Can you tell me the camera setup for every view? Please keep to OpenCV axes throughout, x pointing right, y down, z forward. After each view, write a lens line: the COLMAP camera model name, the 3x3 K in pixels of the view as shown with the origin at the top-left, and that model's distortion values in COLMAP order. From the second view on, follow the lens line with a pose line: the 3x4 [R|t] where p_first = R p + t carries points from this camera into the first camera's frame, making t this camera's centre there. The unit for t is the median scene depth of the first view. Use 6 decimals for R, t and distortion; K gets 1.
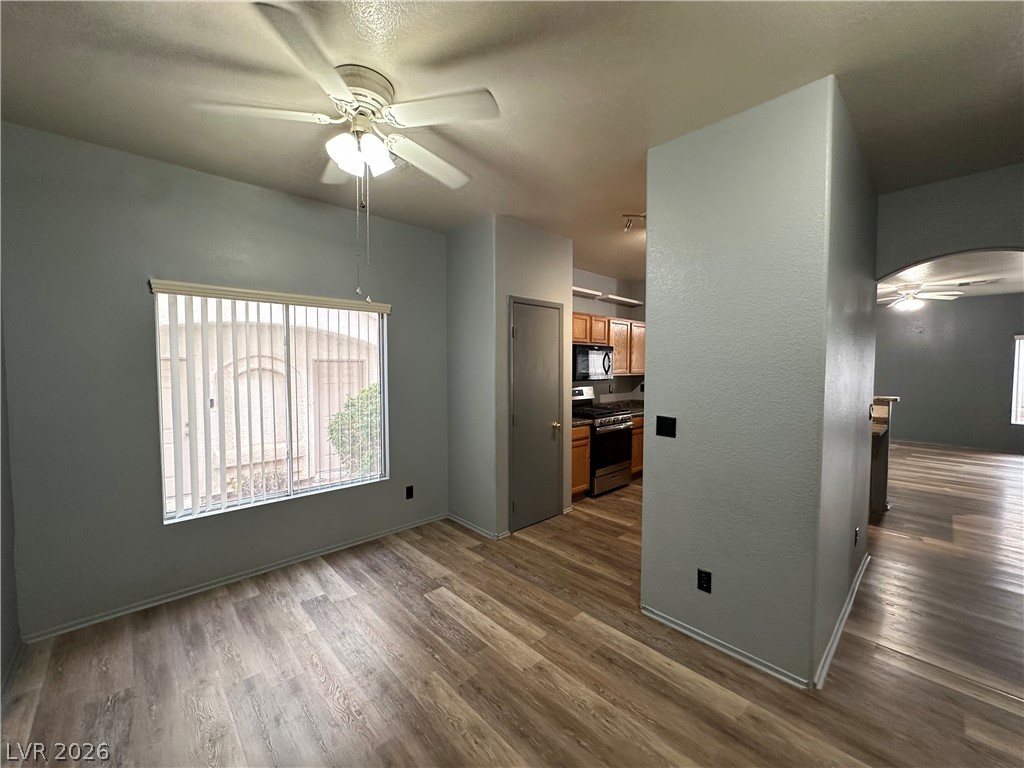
lens RADIAL K [[408.5, 0, 514.3], [0, 408.5, 382.7], [0, 0, 1]] dist [-0.000457, 0.000278]
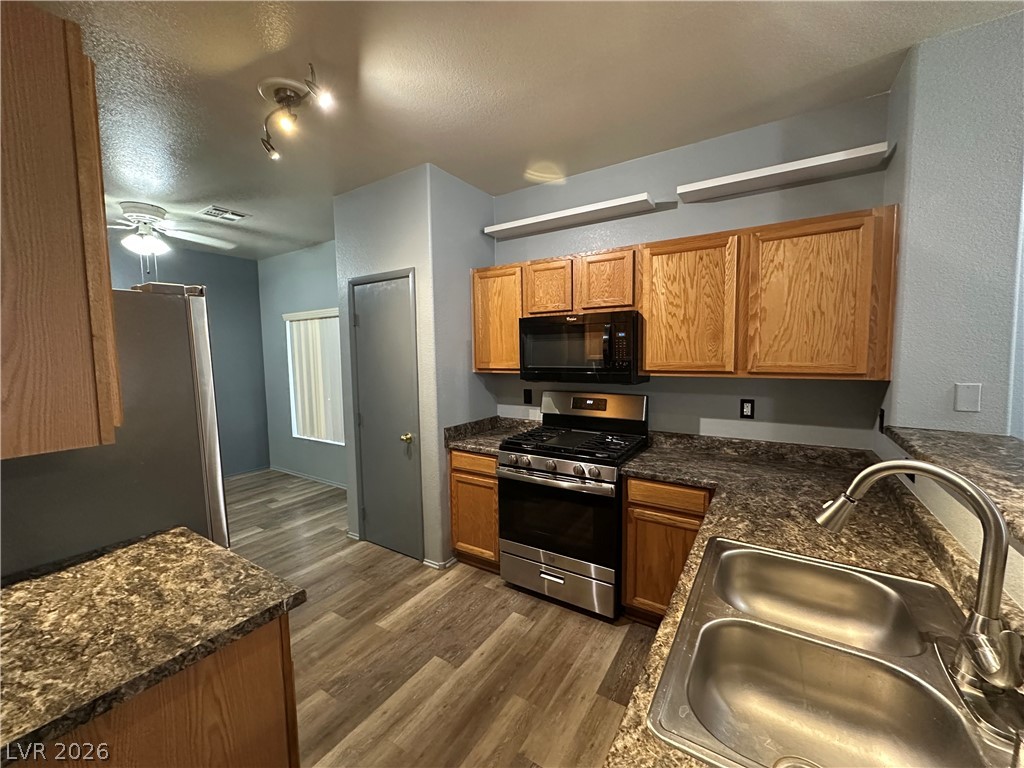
lens RADIAL K [[408.5, 0, 517.2], [0, 408.5, 384.2], [0, 0, 1]] dist [-0.000457, 0.000278]
pose [[0.238283, 0.074002, -0.968372, 0.633069], [-0.021410, 0.997251, 0.070940, -0.036466], [0.970960, 0.003829, 0.239212, 0.749807]]
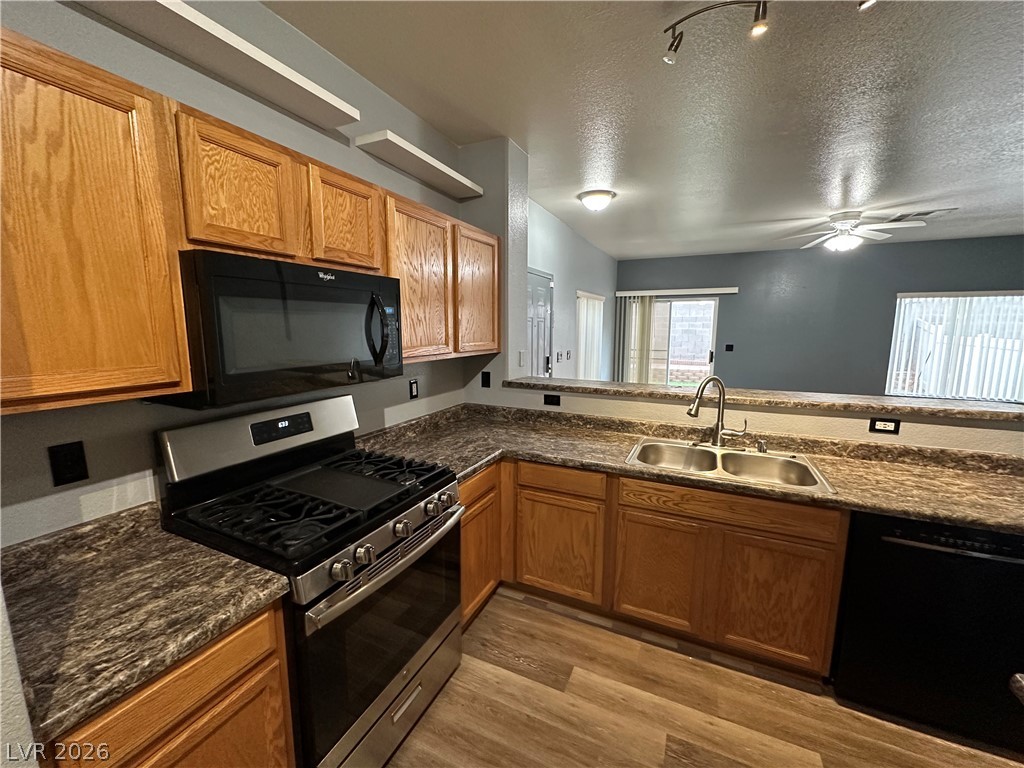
lens RADIAL K [[408.5, 0, 508.0], [0, 408.5, 384.3], [0, 0, 1]] dist [-0.000457, 0.000278]
pose [[0.936760, -0.050330, 0.346334, 0.199899], [0.014069, 0.994221, 0.106428, -0.036772], [-0.349689, -0.094825, 0.932055, 0.632291]]
